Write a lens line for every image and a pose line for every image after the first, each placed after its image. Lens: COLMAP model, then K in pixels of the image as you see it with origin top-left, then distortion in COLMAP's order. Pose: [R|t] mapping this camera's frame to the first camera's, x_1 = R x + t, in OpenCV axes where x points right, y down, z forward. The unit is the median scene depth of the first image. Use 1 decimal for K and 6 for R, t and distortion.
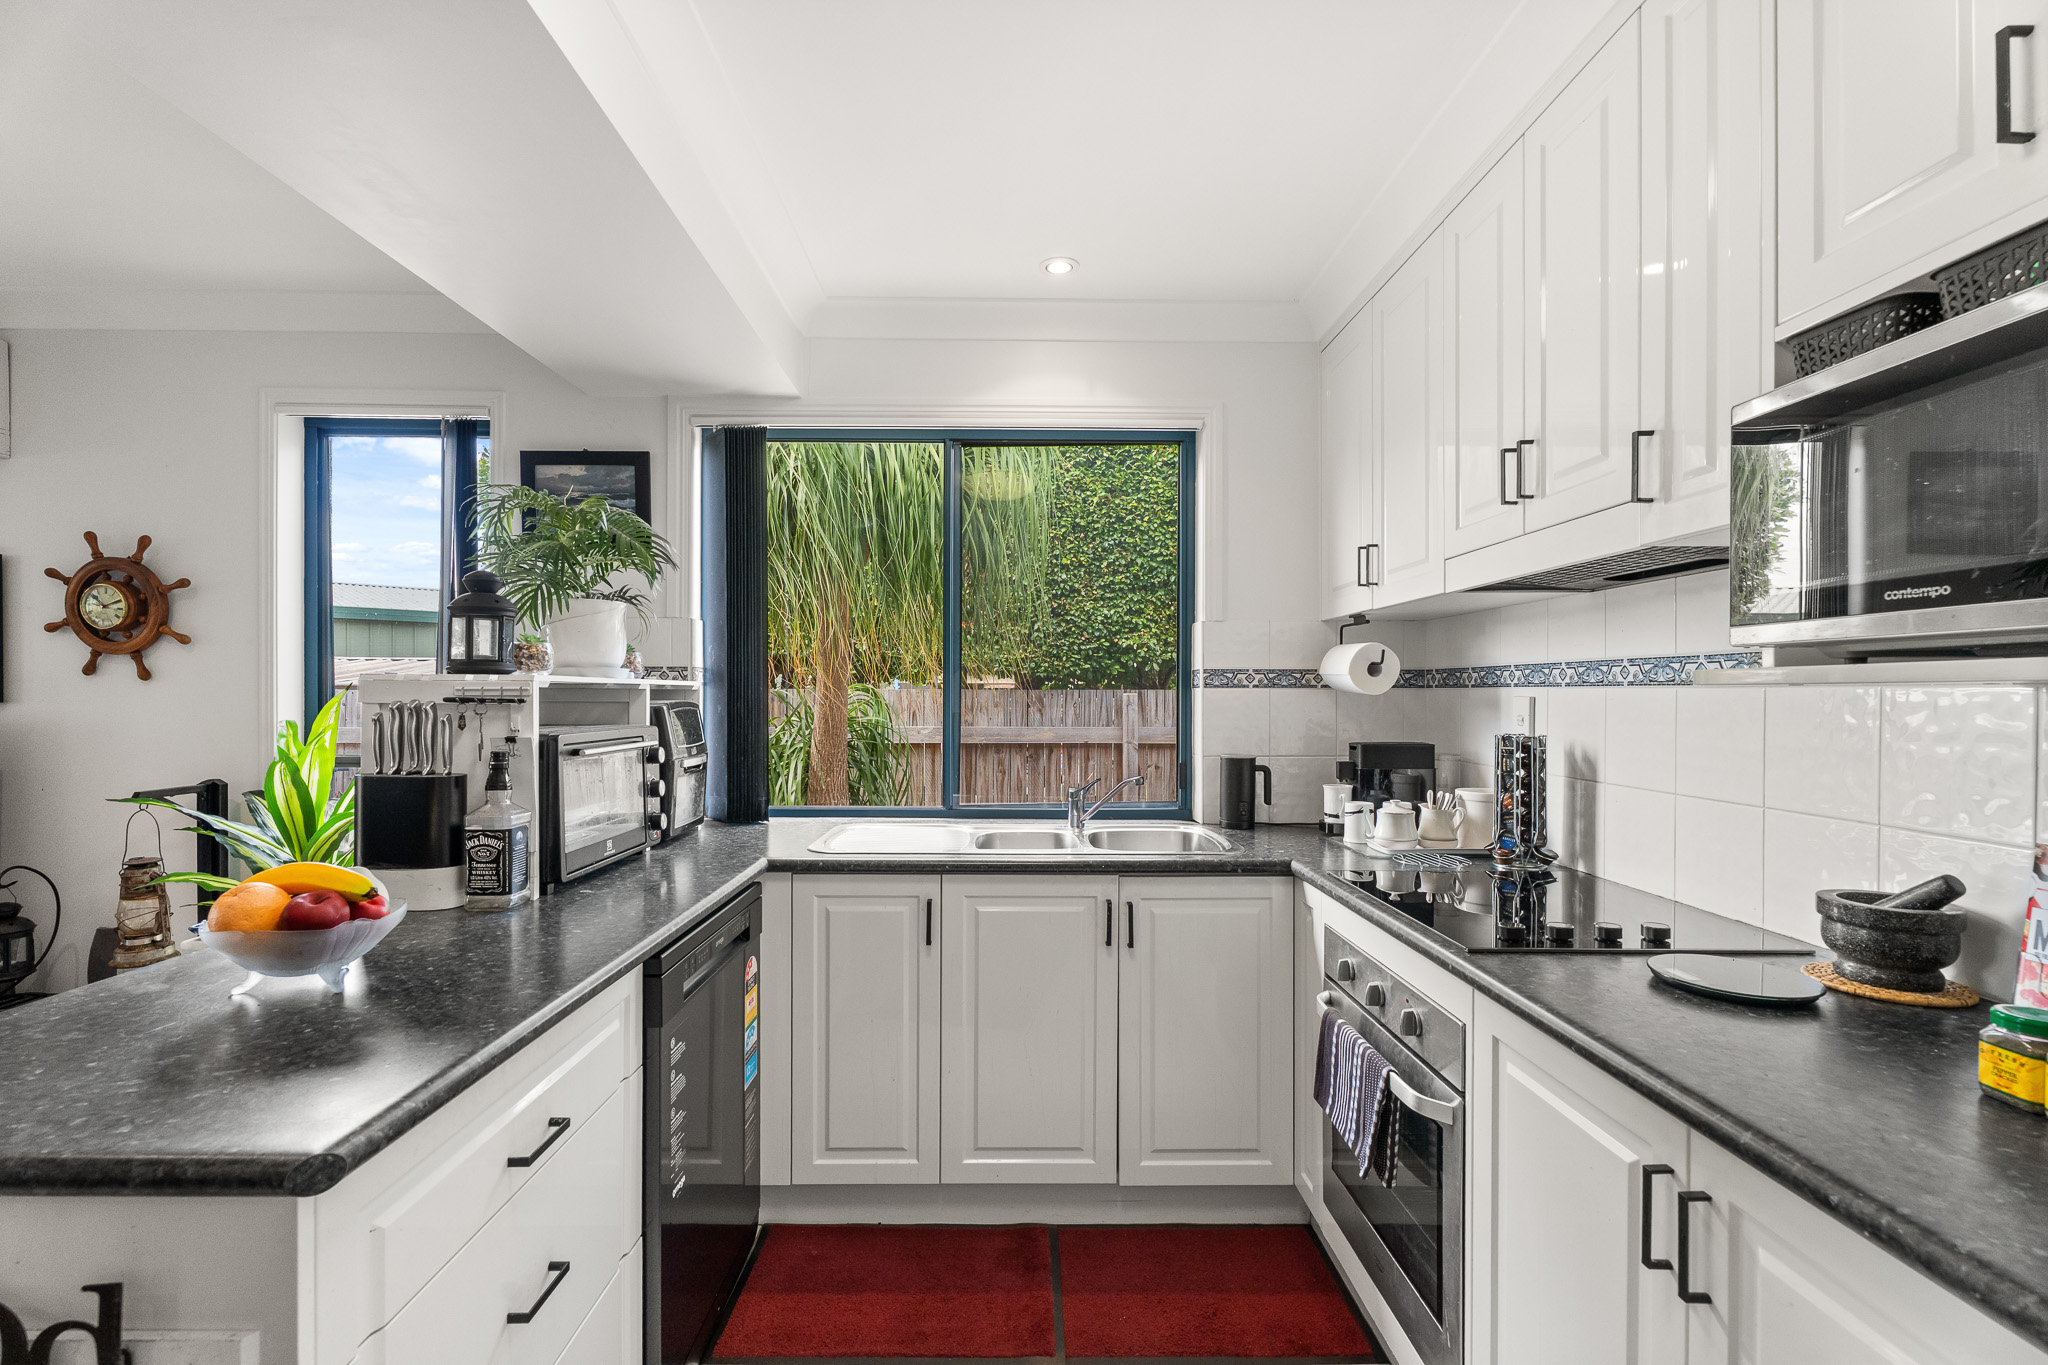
lens RADIAL K [[915.3, 0, 1021.7], [0, 915.3, 699.5], [0, 0, 1]] dist [0.002192, 0.000114]
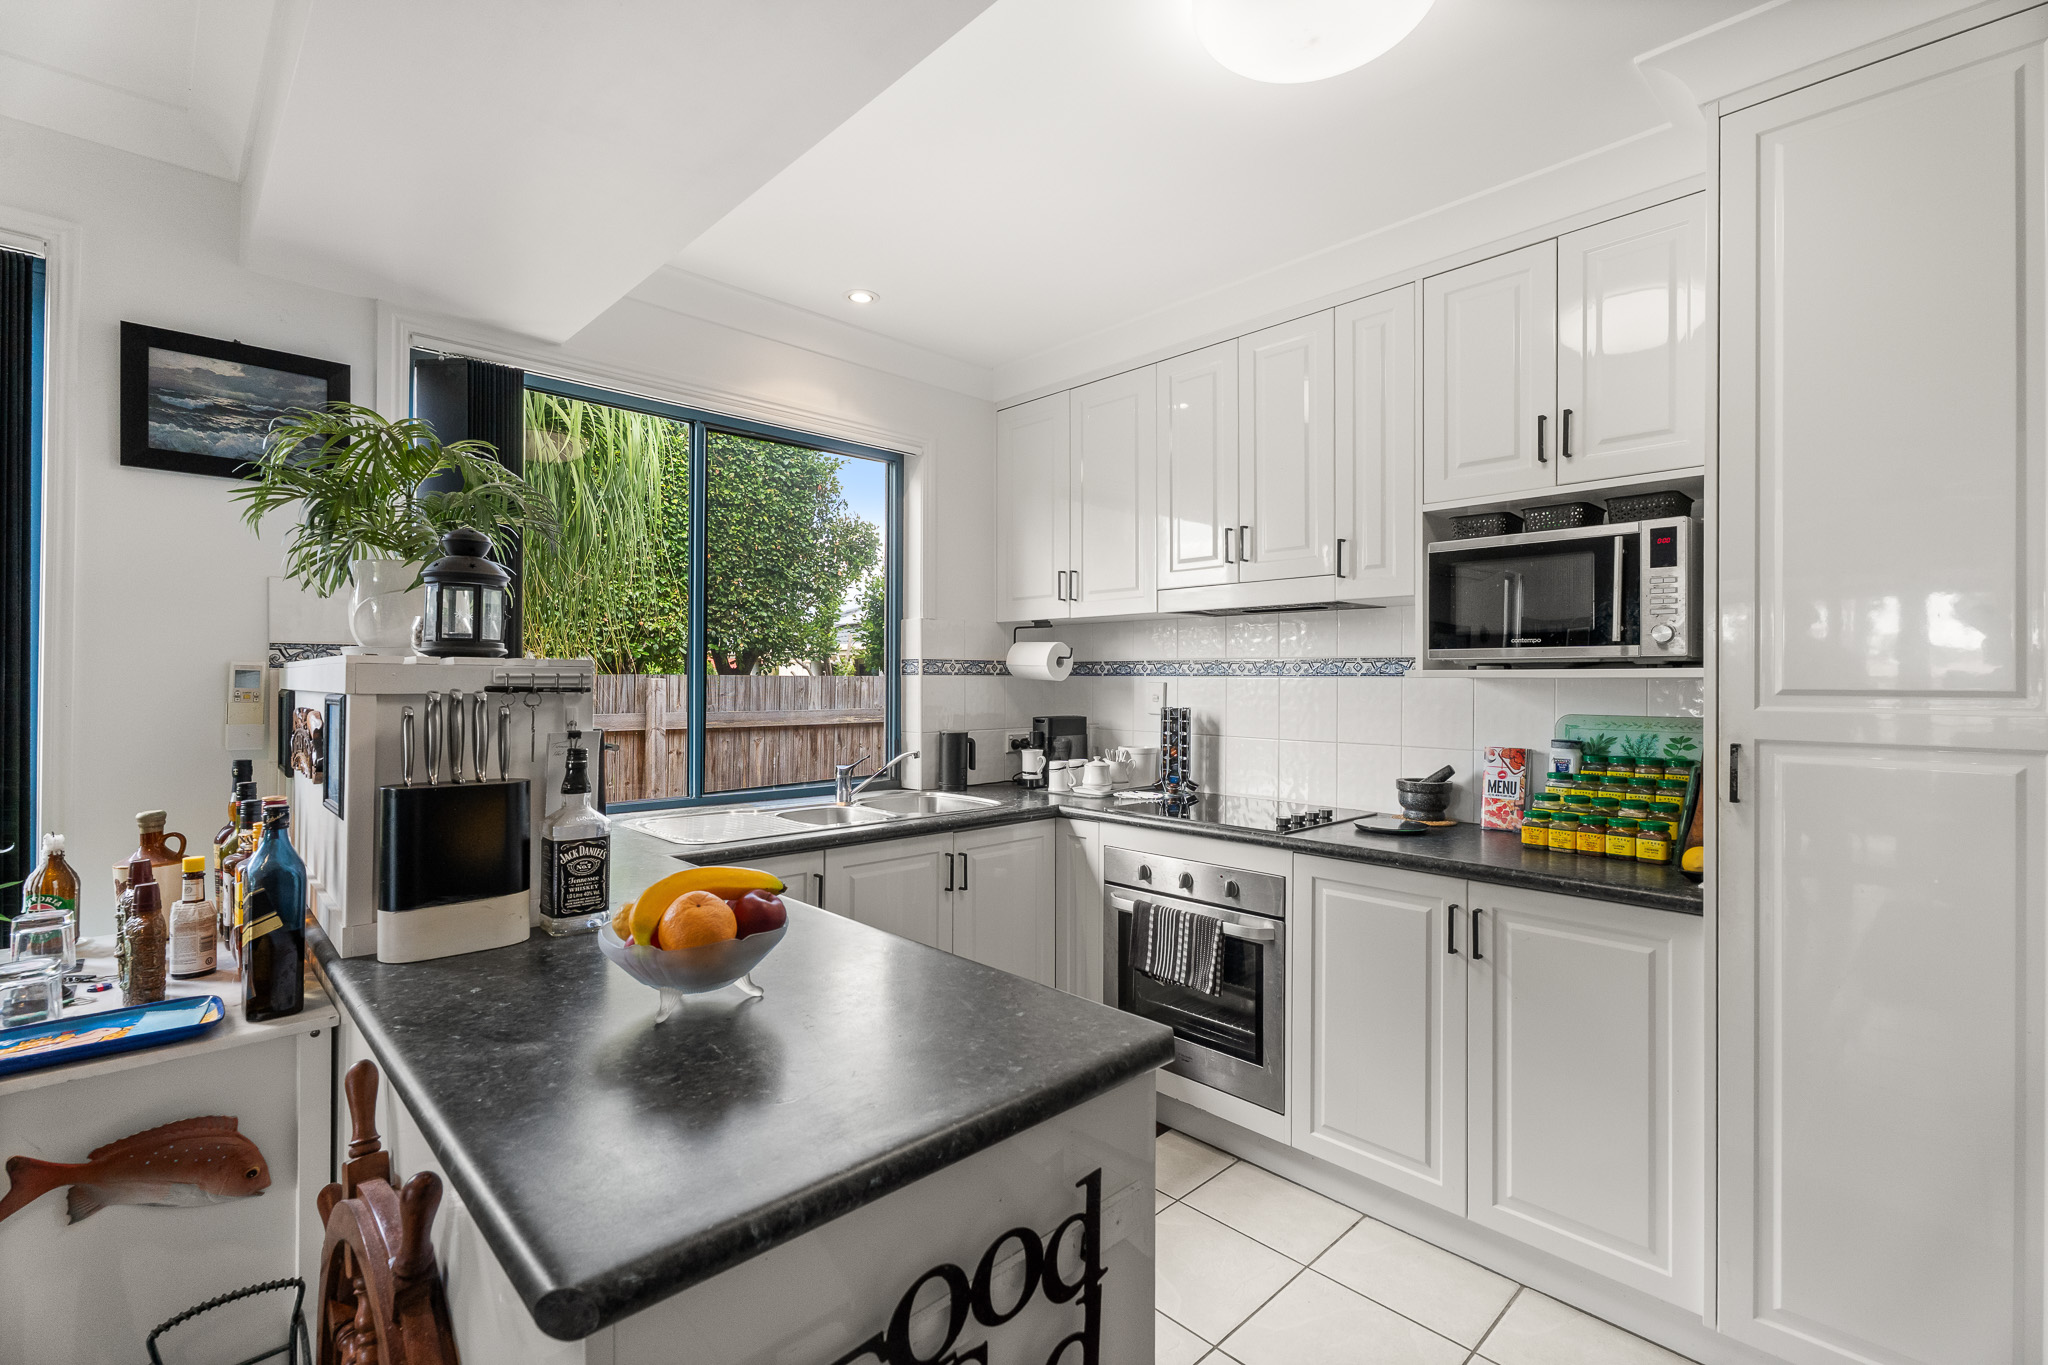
lens RADIAL K [[915.3, 0, 1026.1], [0, 915.3, 672.1], [0, 0, 1]] dist [0.002192, 0.000114]
pose [[0.725439, 0.006409, 0.688257, -0.587454], [0.002095, 0.999931, -0.011519, -0.002917], [-0.688283, 0.009798, 0.725376, 0.055769]]
